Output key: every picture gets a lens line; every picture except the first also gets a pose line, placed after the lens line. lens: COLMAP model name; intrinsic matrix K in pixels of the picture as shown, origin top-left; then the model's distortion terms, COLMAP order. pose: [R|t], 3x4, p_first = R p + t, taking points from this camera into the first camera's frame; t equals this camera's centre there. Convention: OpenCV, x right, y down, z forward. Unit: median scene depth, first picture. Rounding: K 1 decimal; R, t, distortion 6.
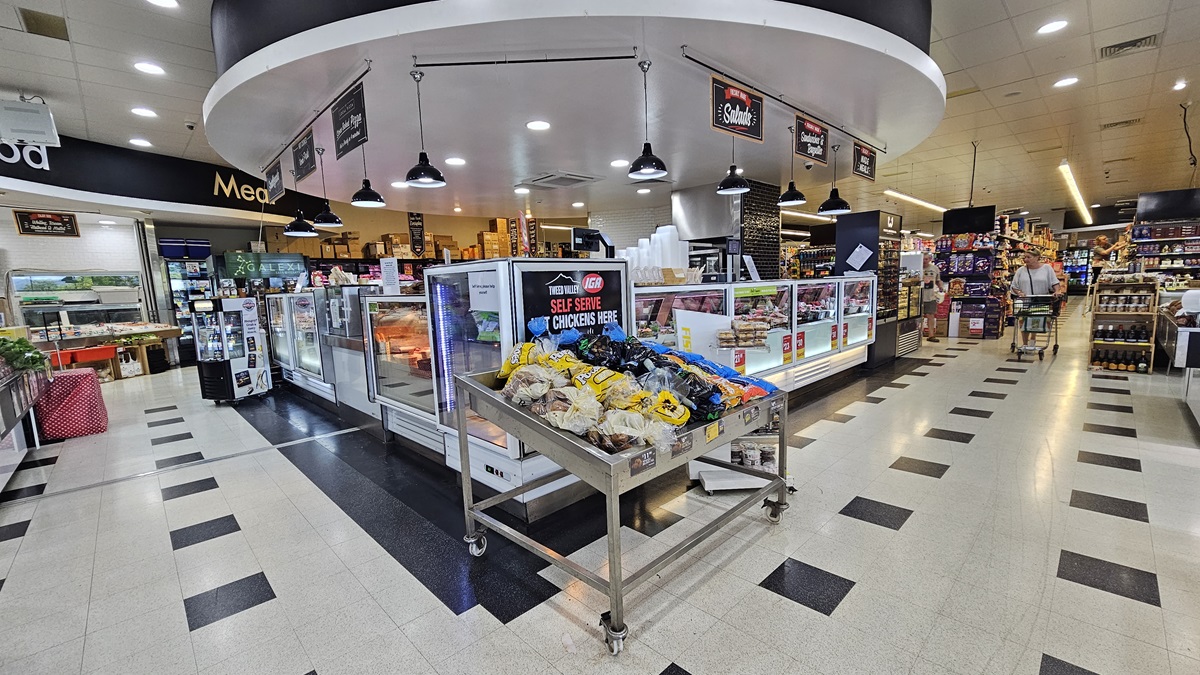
lens RADIAL K [[490.0, 0, 603.4], [0, 490.0, 356.8], [0, 0, 1]] dist [-0.002571, 0.000174]
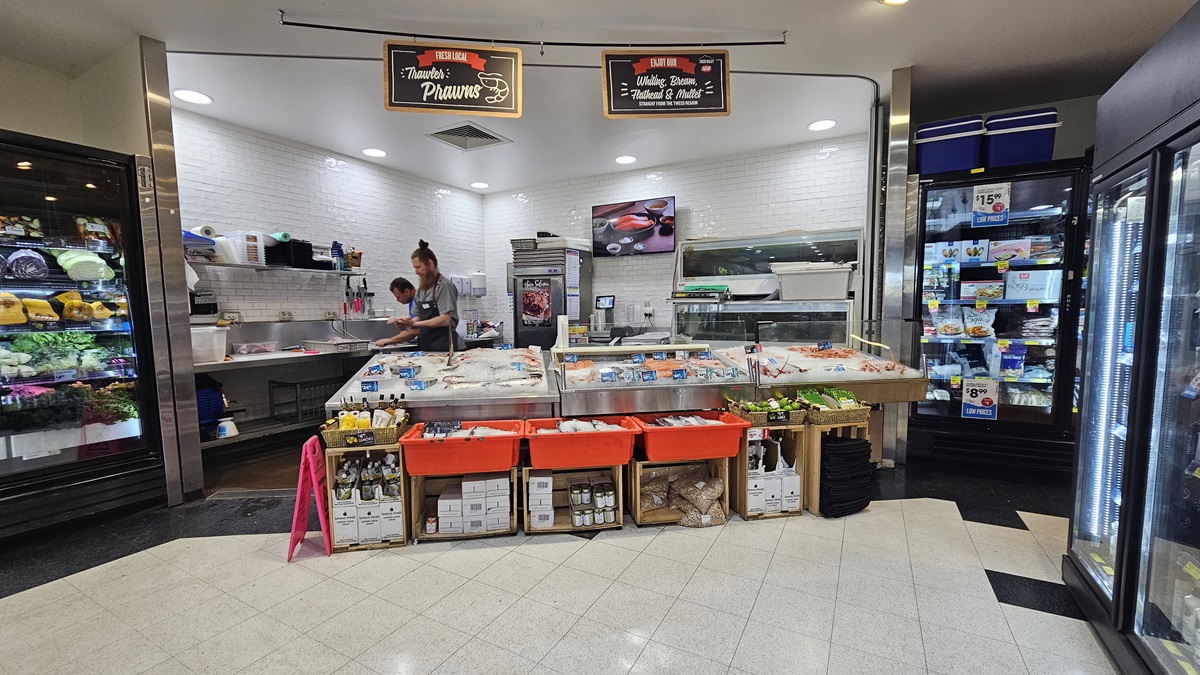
lens RADIAL K [[490.0, 0, 600.9], [0, 490.0, 348.6], [0, 0, 1]] dist [-0.002571, 0.000174]
pose [[0.286754, 0.109959, -0.951673, -0.690600], [-0.140279, 0.987503, 0.071831, -0.079337], [0.947678, 0.112902, 0.298595, 0.775376]]
